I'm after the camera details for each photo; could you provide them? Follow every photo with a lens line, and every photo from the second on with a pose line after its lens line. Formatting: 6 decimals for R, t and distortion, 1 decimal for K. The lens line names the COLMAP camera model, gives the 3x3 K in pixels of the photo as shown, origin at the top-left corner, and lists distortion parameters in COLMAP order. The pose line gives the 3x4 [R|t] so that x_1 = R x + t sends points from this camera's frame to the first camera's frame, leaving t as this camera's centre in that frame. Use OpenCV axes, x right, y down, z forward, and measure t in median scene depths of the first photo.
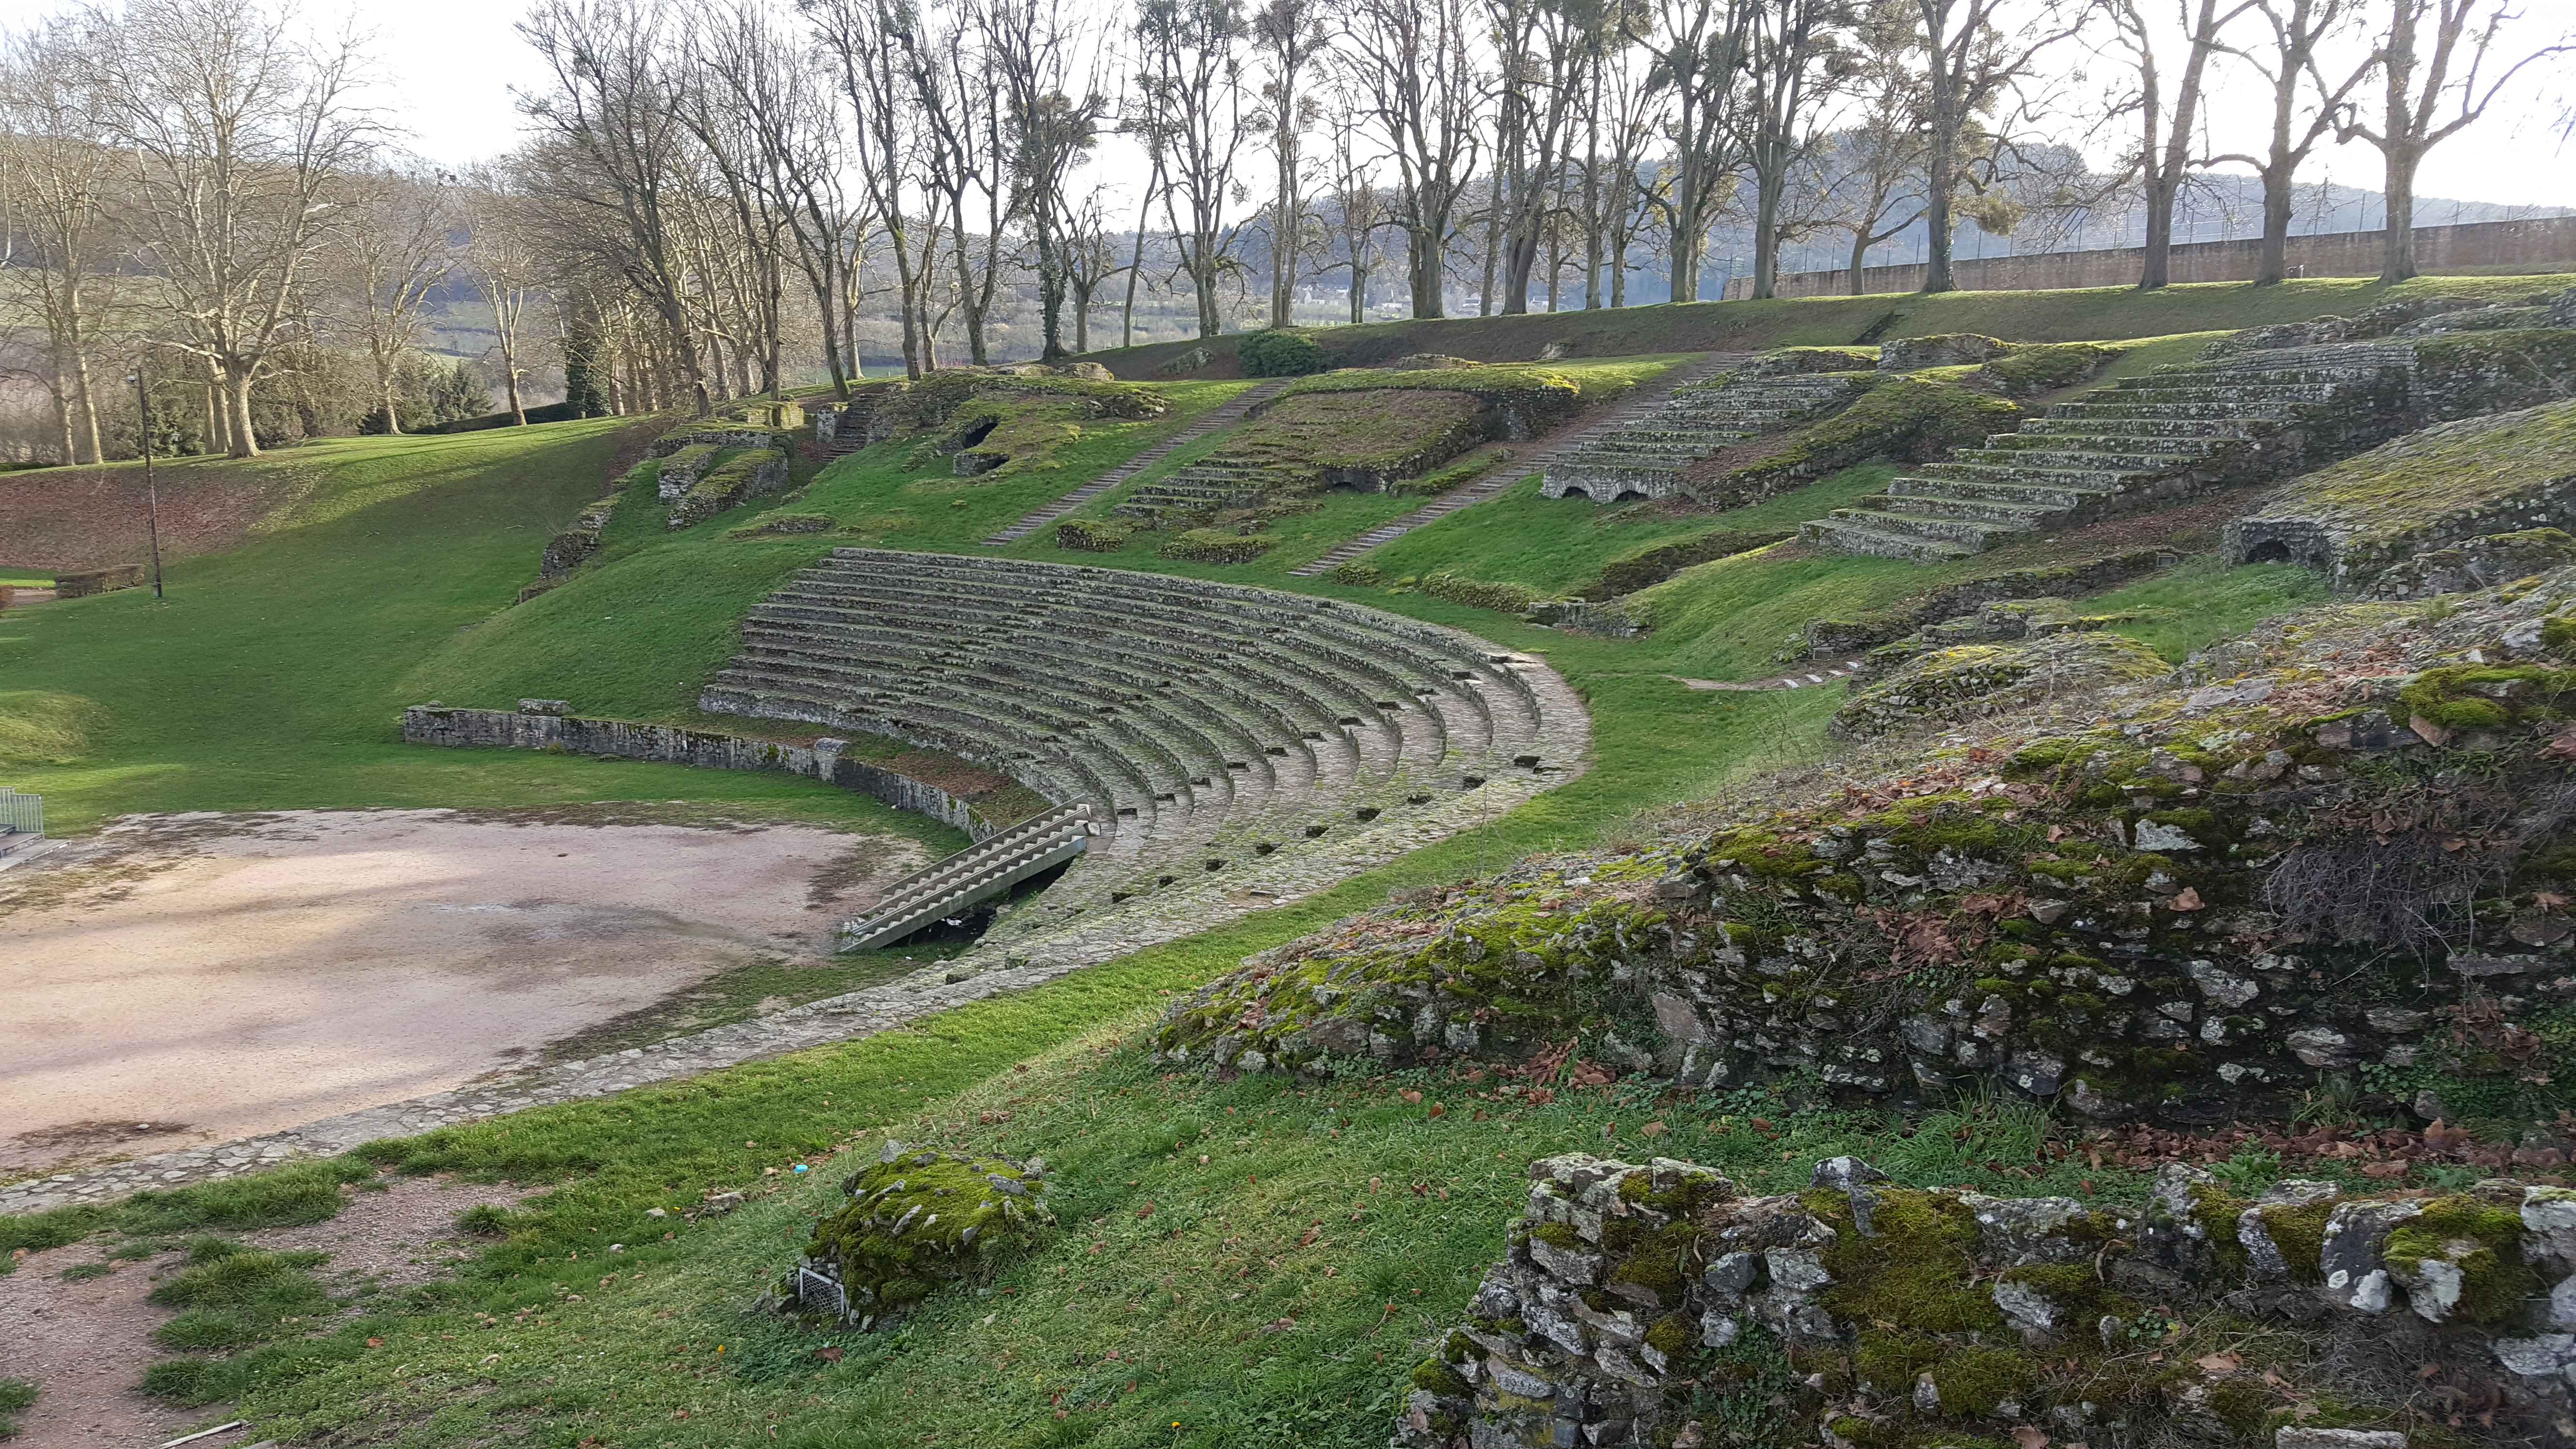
lens RADIAL K [[1742.4, 0, 1301.2], [0, 1742.4, 738.5], [0, 0, 1]] dist [0.029865, -0.009206]
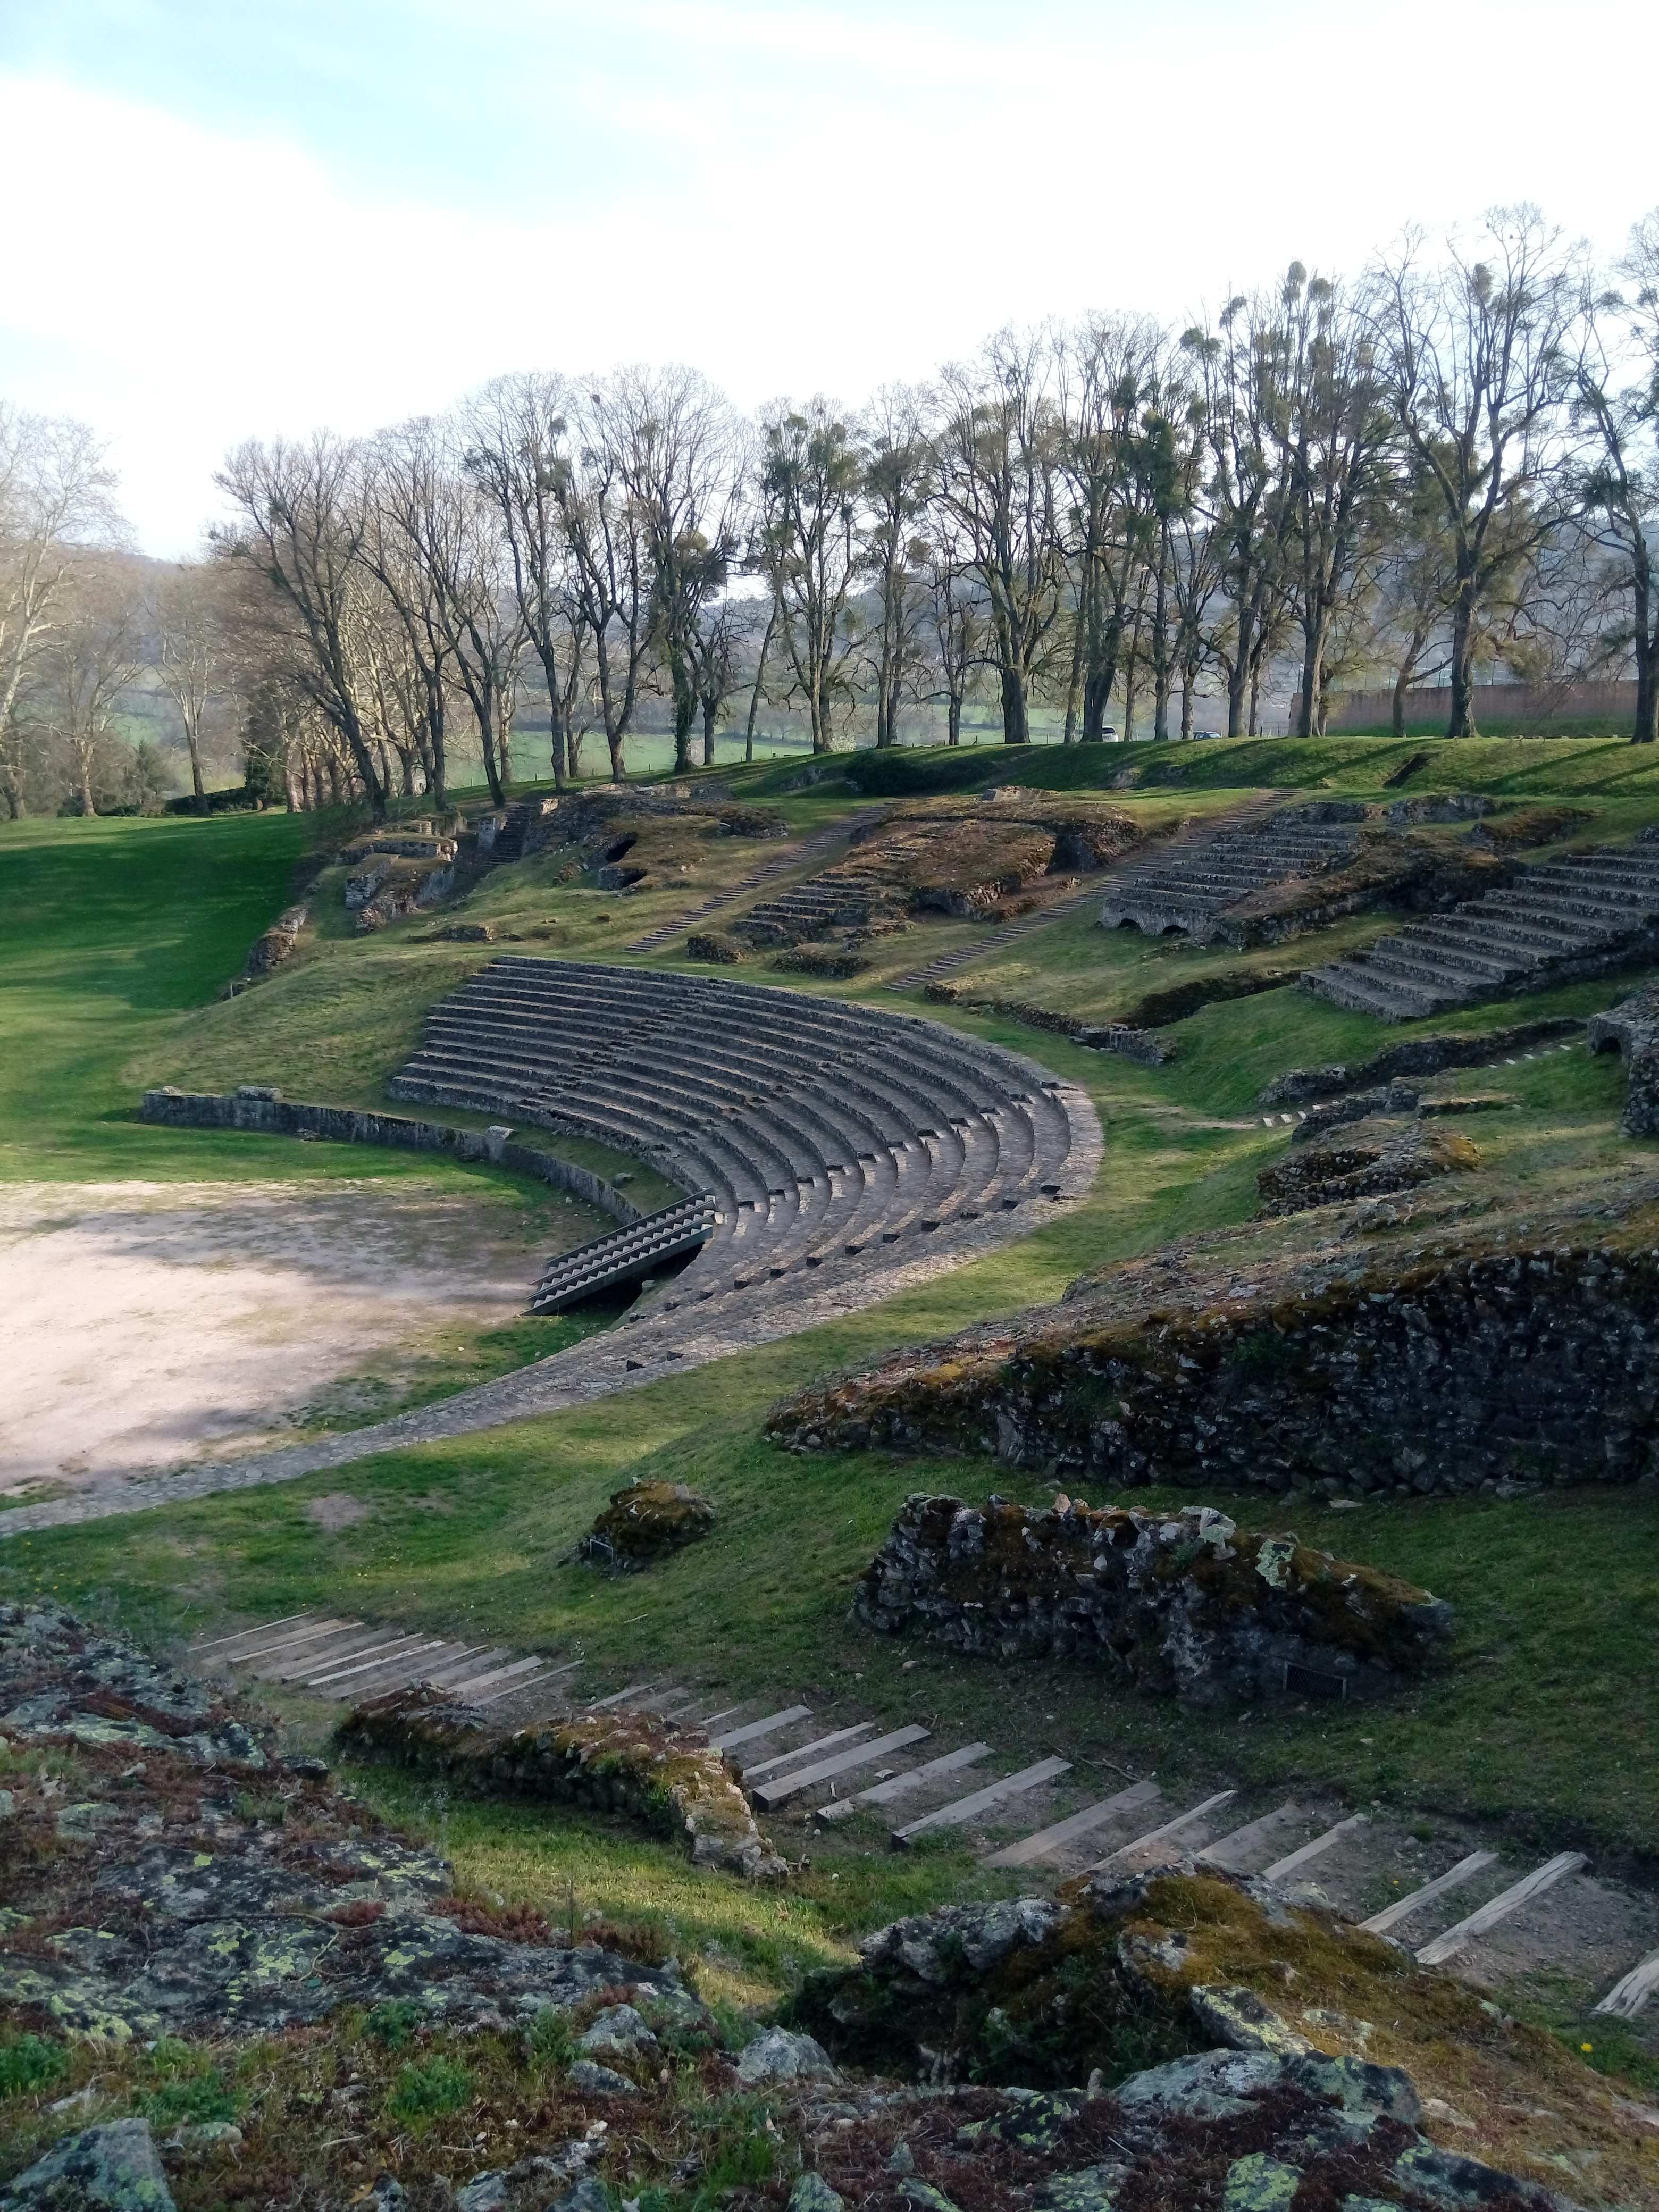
lens RADIAL K [[1646.3, 0, 853.5], [0, 1646.3, 1098.5], [0, 0, 1]] dist [0.024021, 0.001497]
pose [[0.999369, 0.013229, -0.032971, 0.008415], [-0.013004, 0.999891, 0.007051, -0.024551], [0.033060, -0.006617, 0.999431, -0.097995]]
